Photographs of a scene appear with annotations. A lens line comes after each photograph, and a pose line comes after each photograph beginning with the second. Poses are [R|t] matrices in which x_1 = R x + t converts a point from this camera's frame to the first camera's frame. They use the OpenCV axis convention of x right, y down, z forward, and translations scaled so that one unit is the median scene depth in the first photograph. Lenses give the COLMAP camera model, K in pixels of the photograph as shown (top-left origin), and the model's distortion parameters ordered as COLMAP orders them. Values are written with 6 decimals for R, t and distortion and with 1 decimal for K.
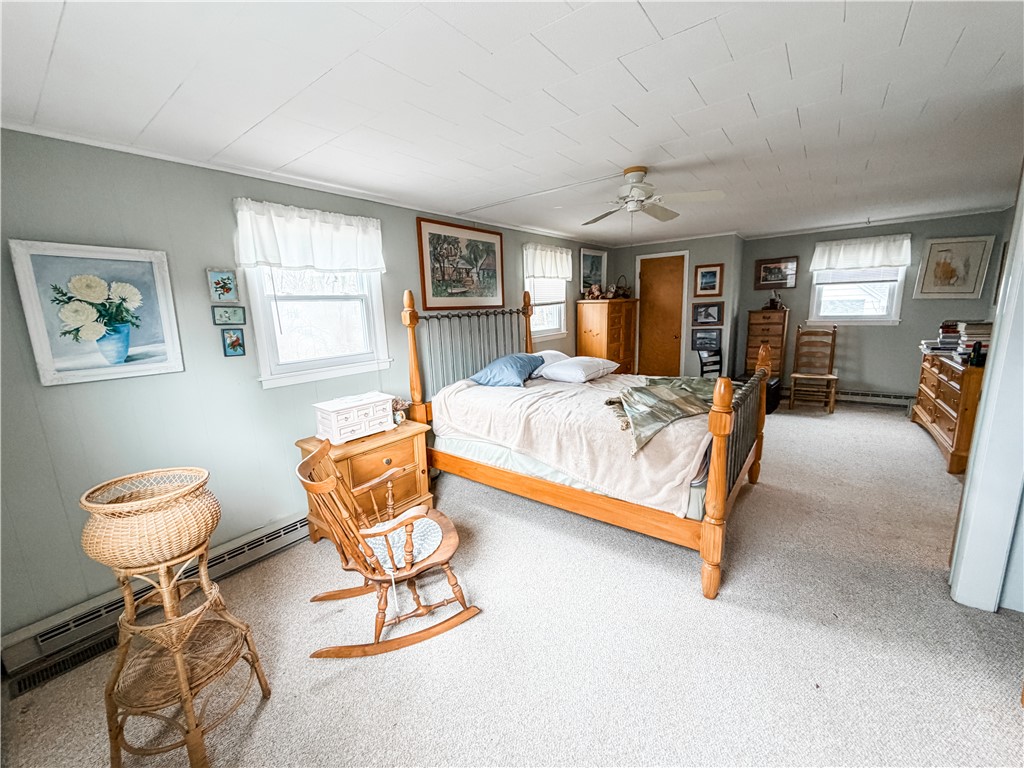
lens RADIAL K [[406.4, 0, 509.9], [0, 406.4, 385.6], [0, 0, 1]] dist [0.000058, -0.000261]
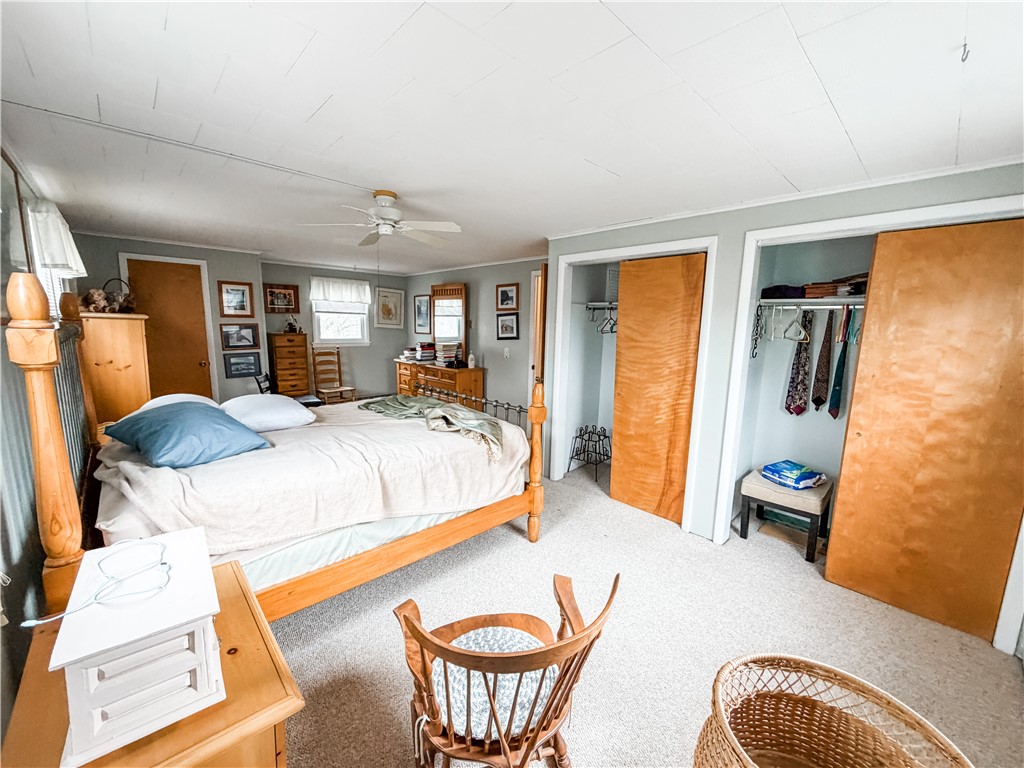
lens RADIAL K [[406.4, 0, 509.3], [0, 406.4, 384.2], [0, 0, 1]] dist [0.000058, -0.000261]
pose [[0.160271, -0.107306, 0.981223, -0.334202], [0.159153, 0.983876, 0.081600, -0.055465], [-0.974158, 0.143086, 0.174765, 0.301410]]
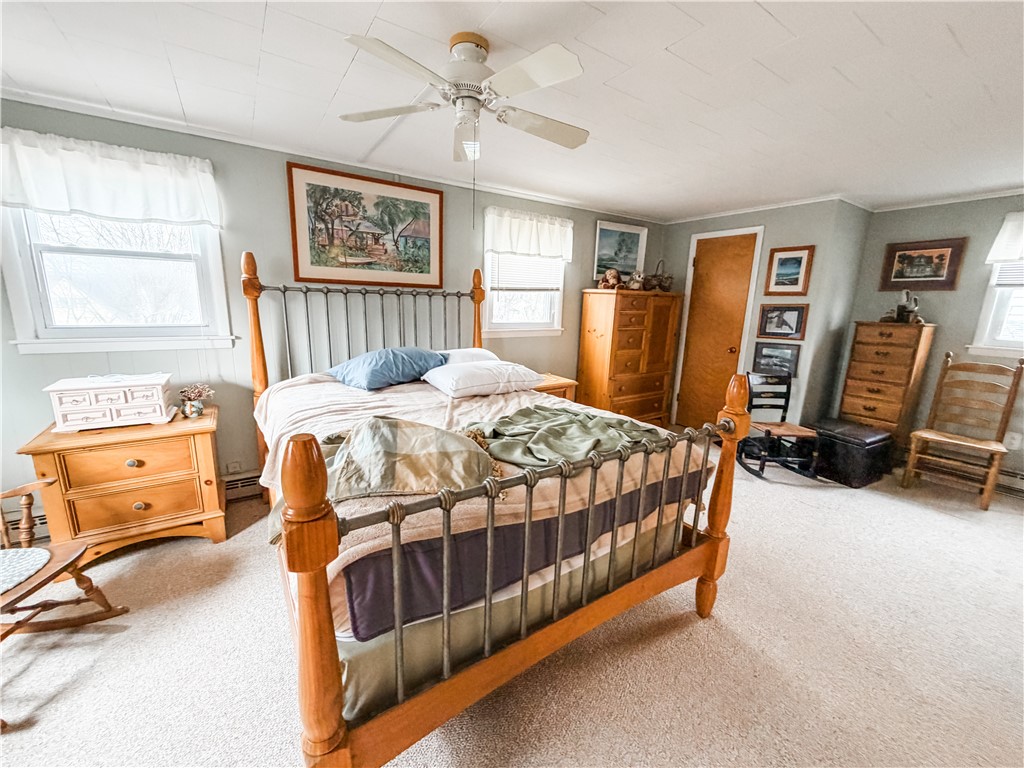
lens RADIAL K [[406.4, 0, 510.5], [0, 406.4, 384.1], [0, 0, 1]] dist [0.000058, -0.000261]
pose [[0.943420, 0.130343, -0.304909, 0.303179], [-0.126455, 0.991438, 0.032559, -0.041011], [0.306542, 0.007841, 0.951825, 0.239531]]
